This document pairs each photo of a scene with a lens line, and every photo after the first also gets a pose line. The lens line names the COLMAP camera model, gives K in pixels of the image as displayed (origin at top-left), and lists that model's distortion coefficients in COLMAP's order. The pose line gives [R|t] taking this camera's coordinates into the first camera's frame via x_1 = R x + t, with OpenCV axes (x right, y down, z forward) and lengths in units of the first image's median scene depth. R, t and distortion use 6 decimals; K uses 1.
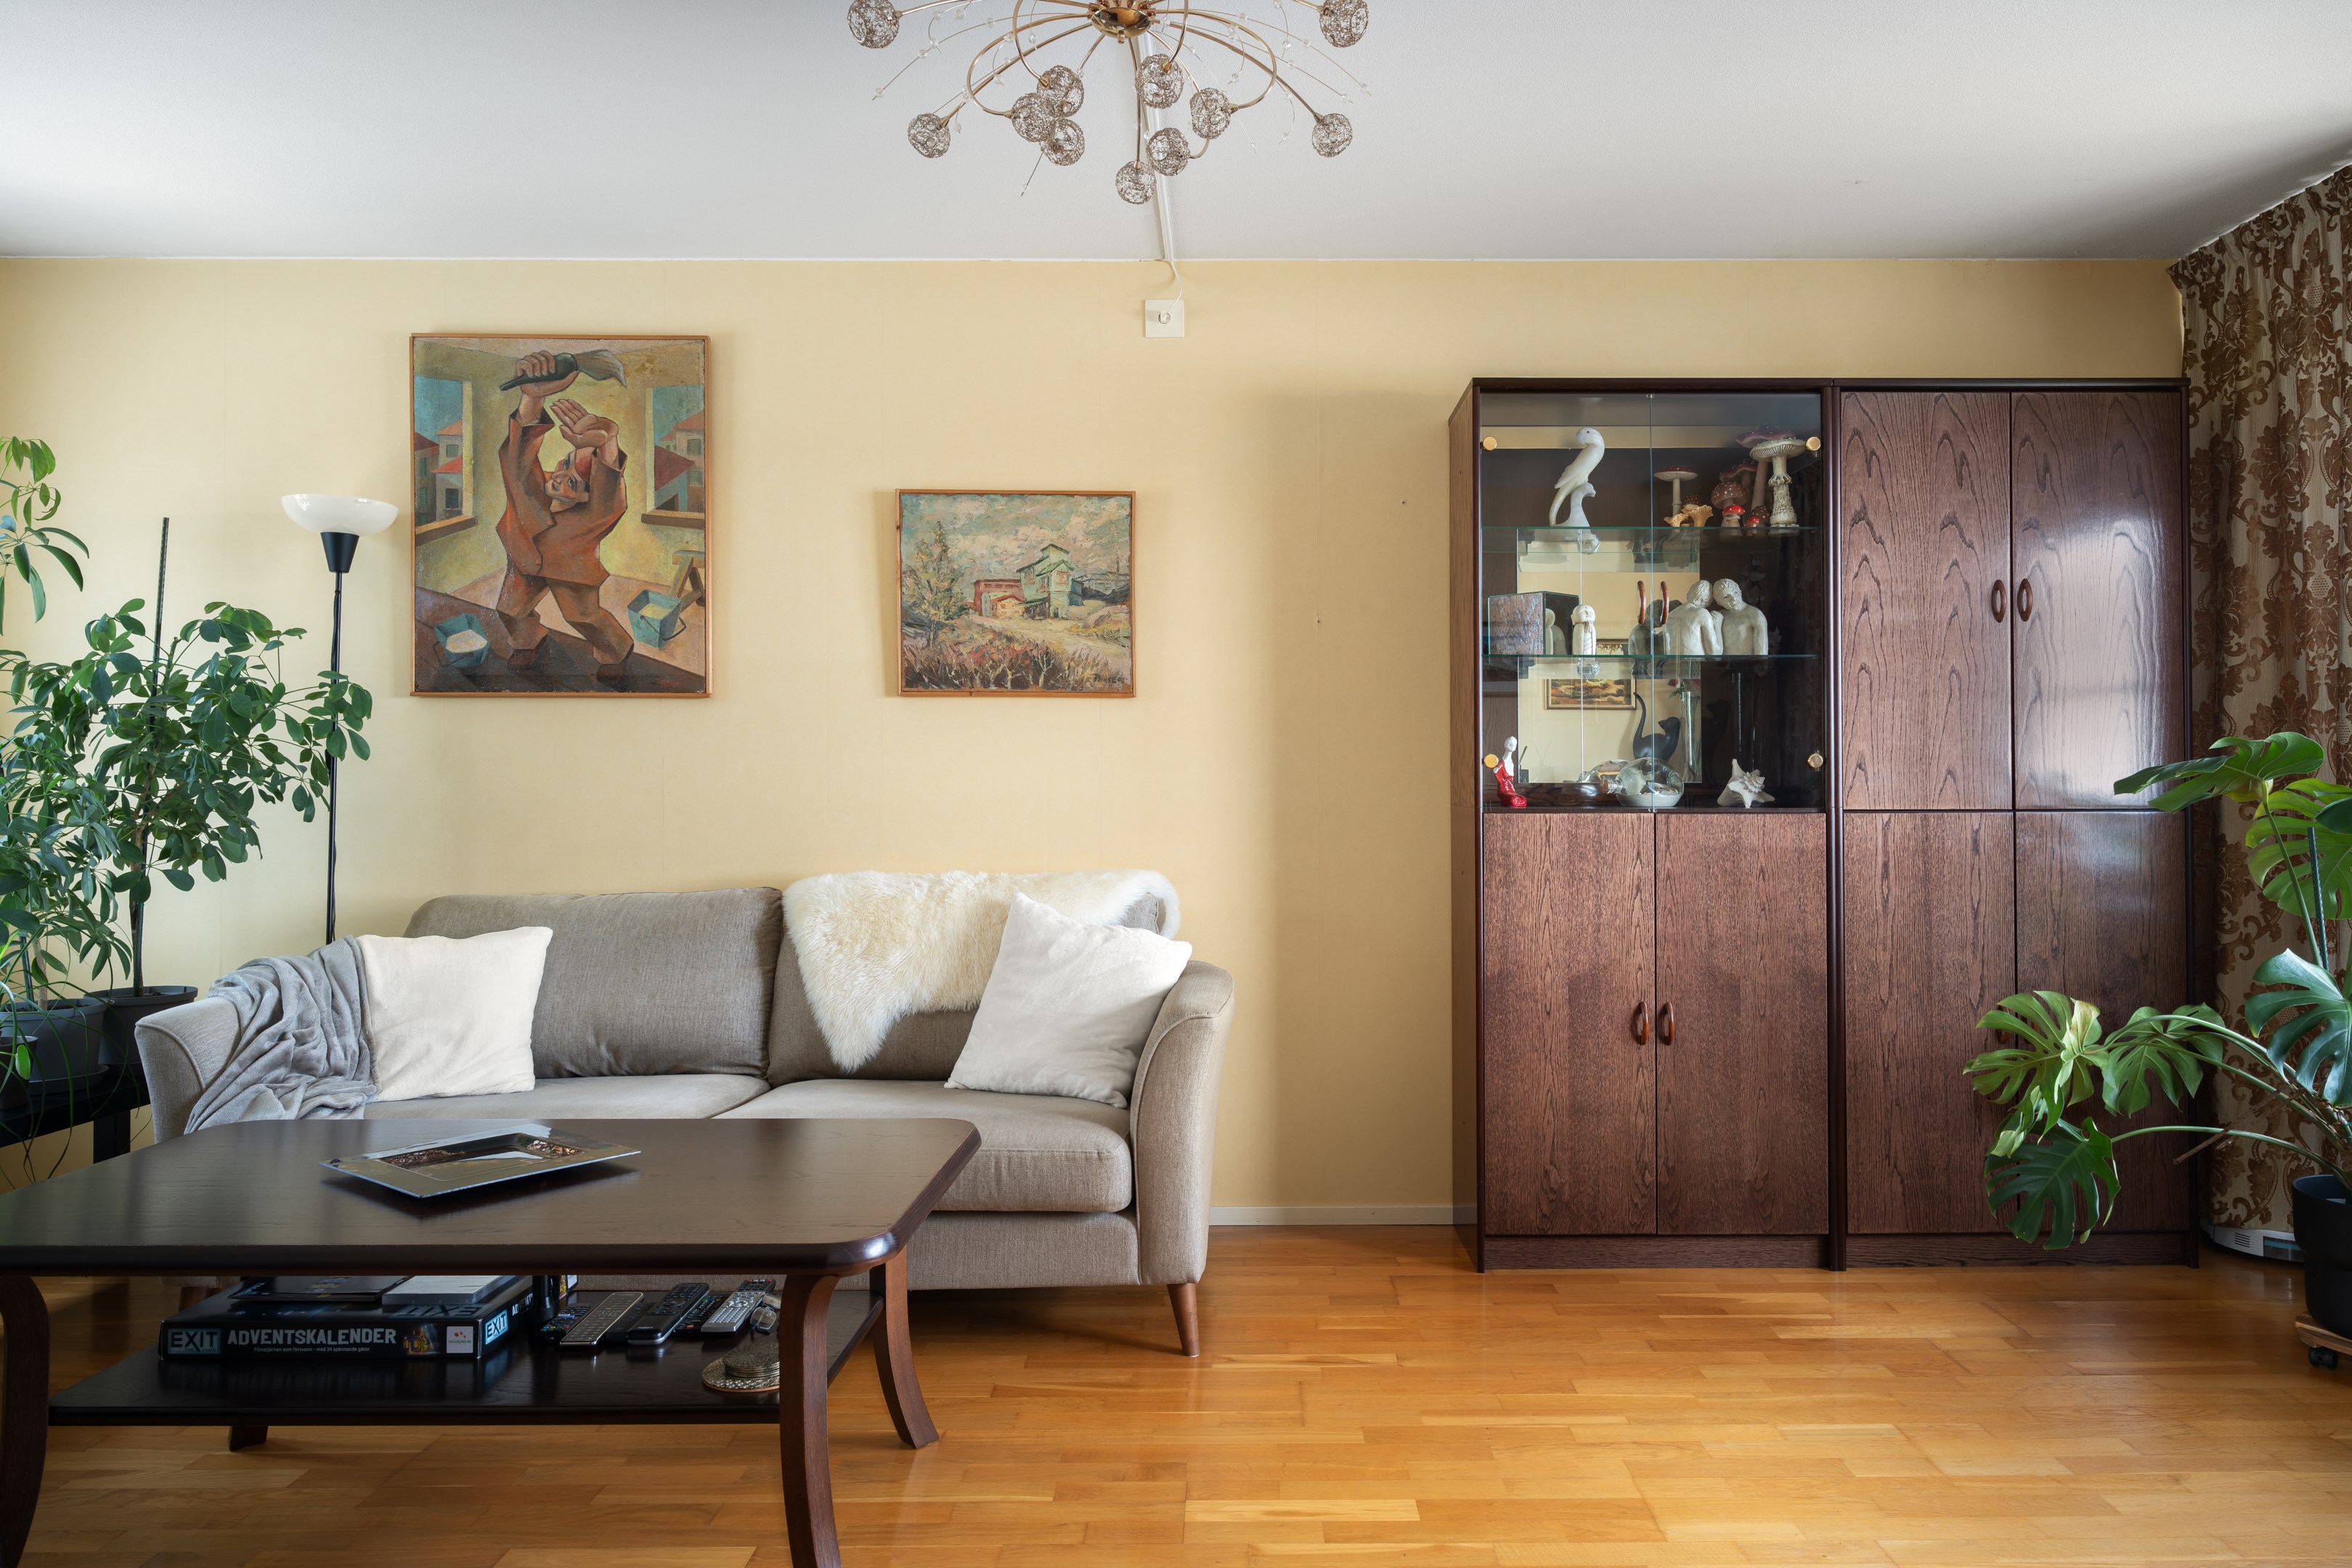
lens RADIAL K [[1623.2, 0, 1185.2], [0, 1623.2, 777.8], [0, 0, 1]] dist [0.002610, -0.005974]
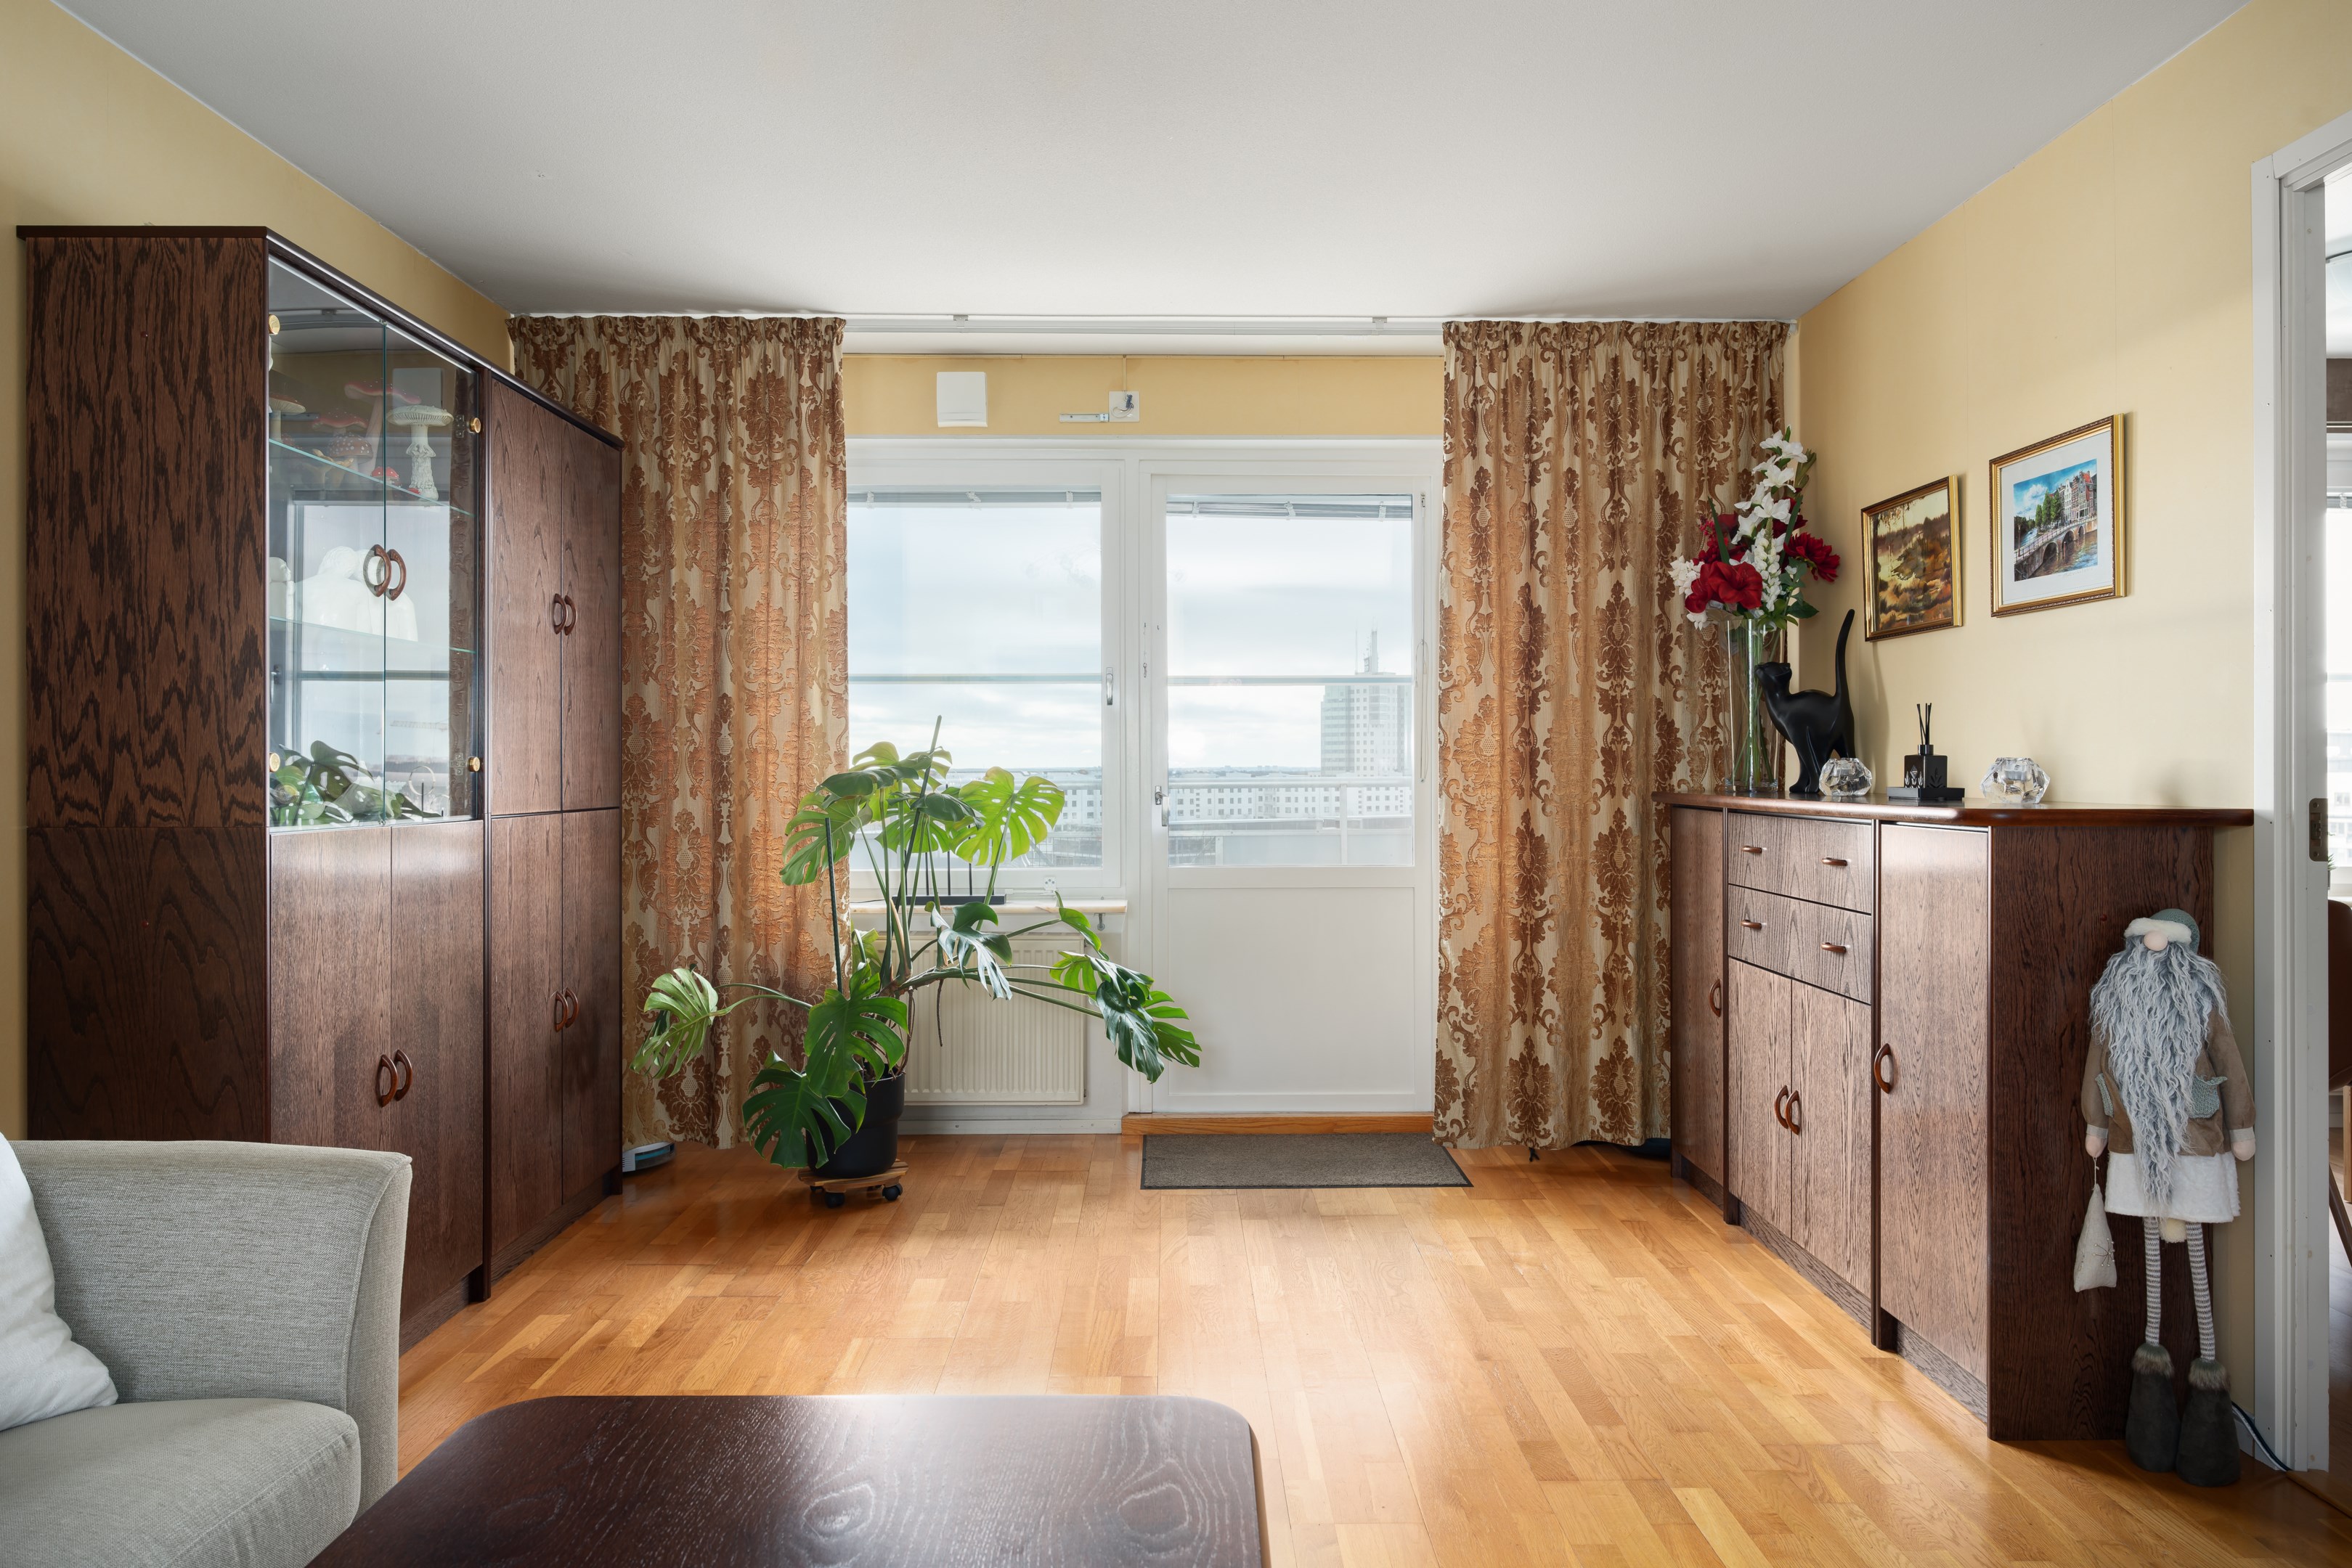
lens RADIAL K [[1623.2, 0, 1184.4], [0, 1623.2, 796.5], [0, 0, 1]] dist [0.002610, -0.005974]
pose [[-0.067848, -0.014468, 0.997591, -0.589169], [-0.001944, 0.999895, 0.014369, -0.006136], [-0.997694, -0.000965, -0.067869, 0.673924]]
